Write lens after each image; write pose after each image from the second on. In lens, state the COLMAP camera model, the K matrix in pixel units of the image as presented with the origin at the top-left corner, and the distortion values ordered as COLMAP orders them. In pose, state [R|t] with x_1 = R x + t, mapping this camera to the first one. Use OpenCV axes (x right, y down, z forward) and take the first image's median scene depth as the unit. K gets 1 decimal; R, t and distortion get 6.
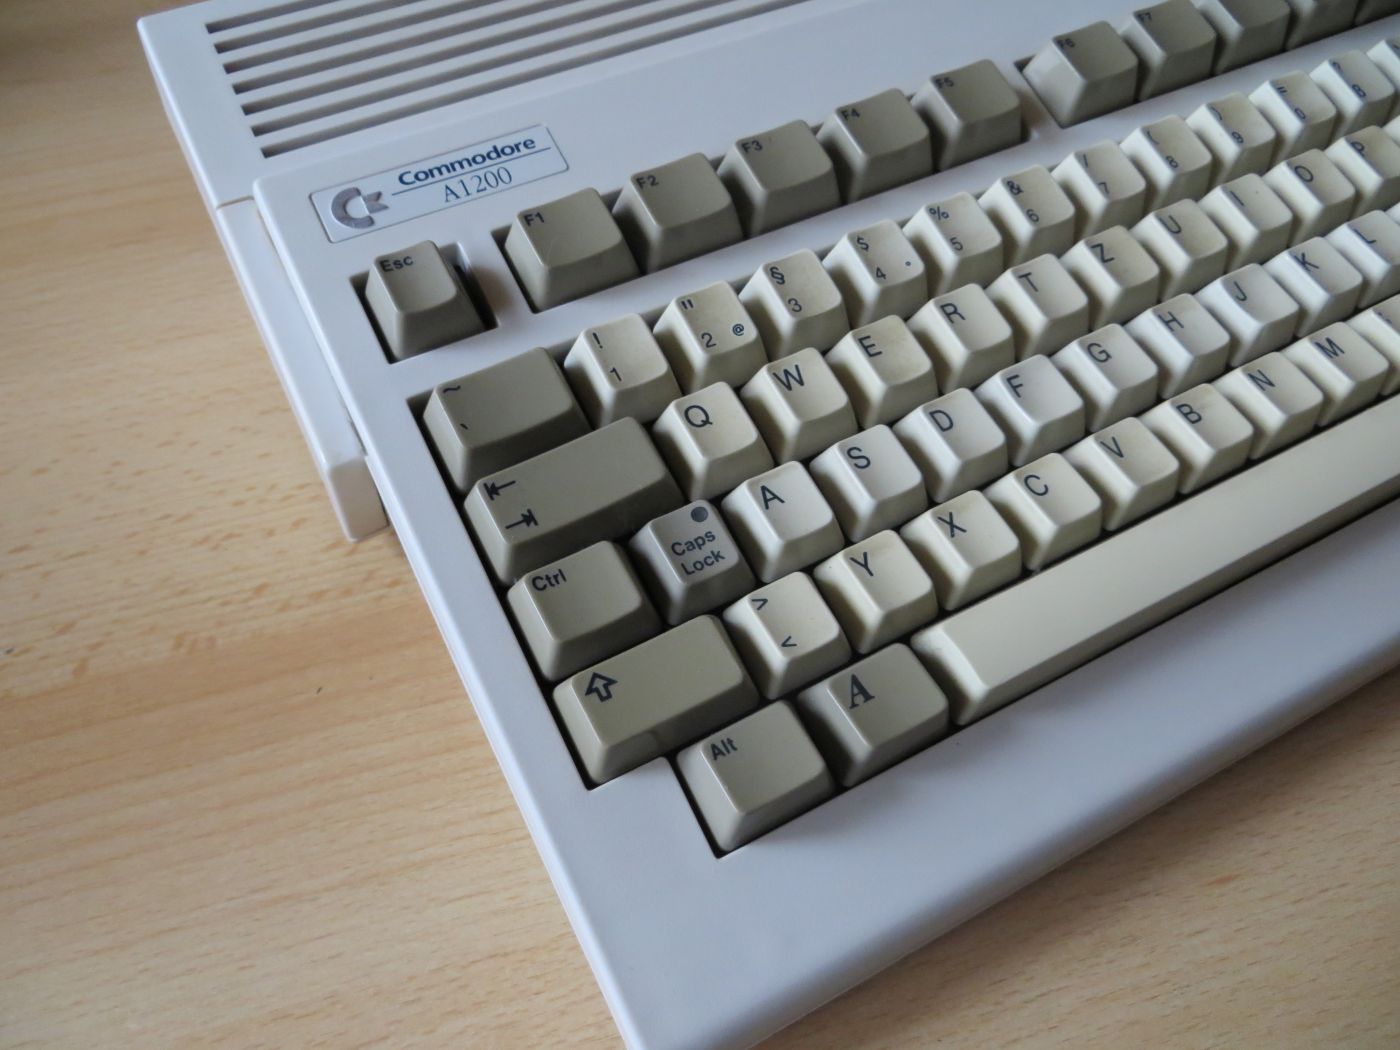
lens RADIAL K [[1031.5, 0, 695.1], [0, 1031.5, 517.5], [0, 0, 1]] dist [-0.009310, -0.014965]
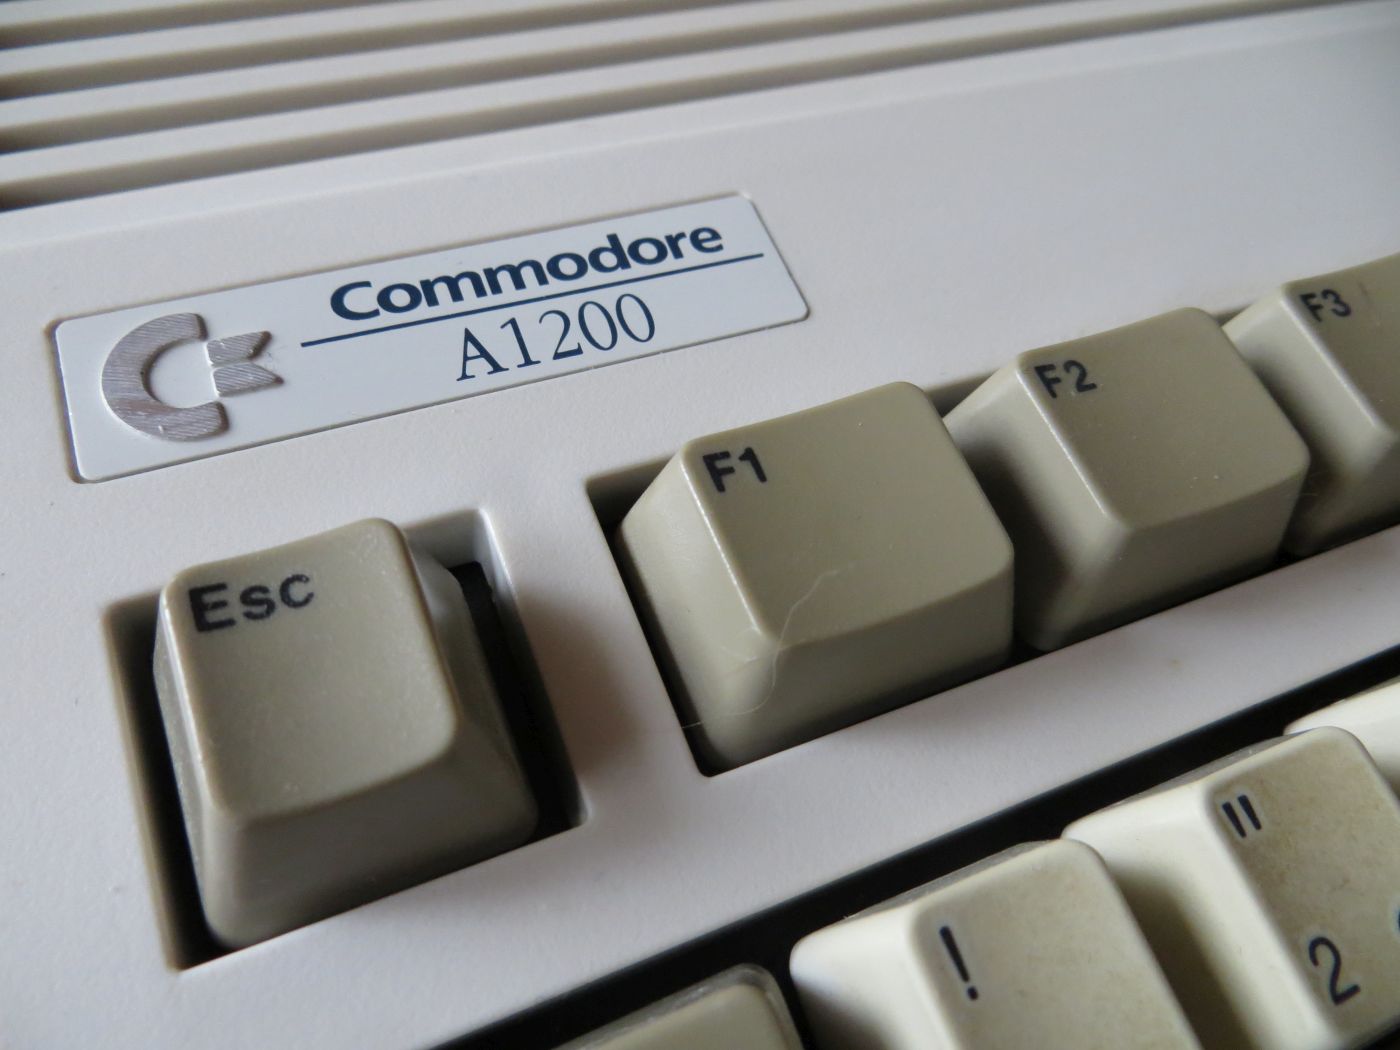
lens RADIAL K [[1031.5, 0, 704.6], [0, 1031.5, 530.4], [0, 0, 1]] dist [-0.009310, -0.014965]
pose [[0.995749, 0.092069, -0.002624, -0.156617], [-0.091845, 0.990371, -0.103585, -0.229485], [-0.006938, 0.103386, 0.994617, 0.667419]]
